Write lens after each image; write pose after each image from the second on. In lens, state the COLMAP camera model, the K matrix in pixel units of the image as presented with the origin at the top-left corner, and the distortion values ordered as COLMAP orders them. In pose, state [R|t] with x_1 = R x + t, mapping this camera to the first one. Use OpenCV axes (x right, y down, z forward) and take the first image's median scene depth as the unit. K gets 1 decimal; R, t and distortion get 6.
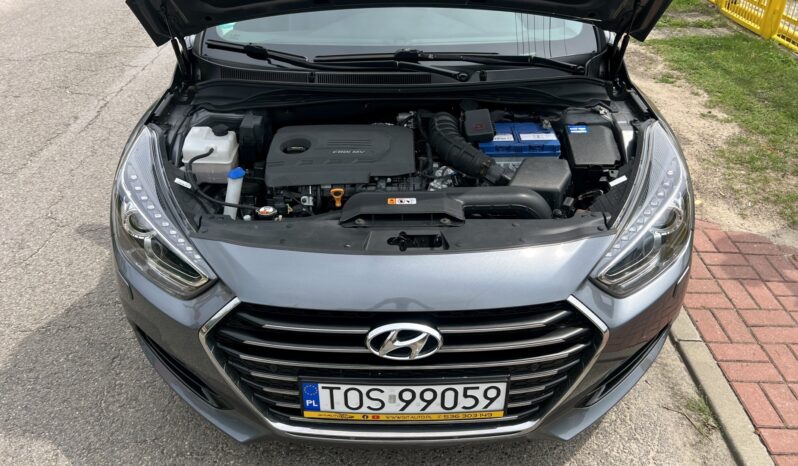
lens RADIAL K [[627.9, 0, 392.2], [0, 627.9, 233.3], [0, 0, 1]] dist [0.071835, -0.102618]
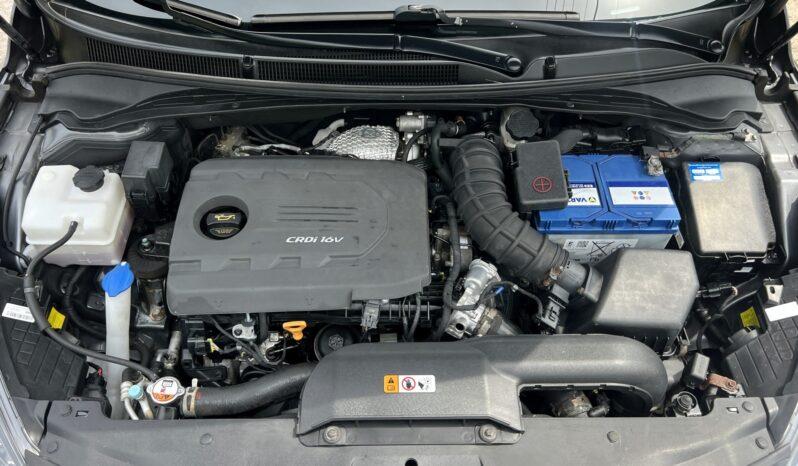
lens RADIAL K [[627.9, 0, 391.9], [0, 627.9, 240.3], [0, 0, 1]] dist [0.071835, -0.102618]
pose [[0.999796, 0.003943, 0.019784, -0.009701], [-0.009930, 0.949865, 0.312503, -0.294141], [-0.017560, -0.312636, 0.949711, 0.436213]]
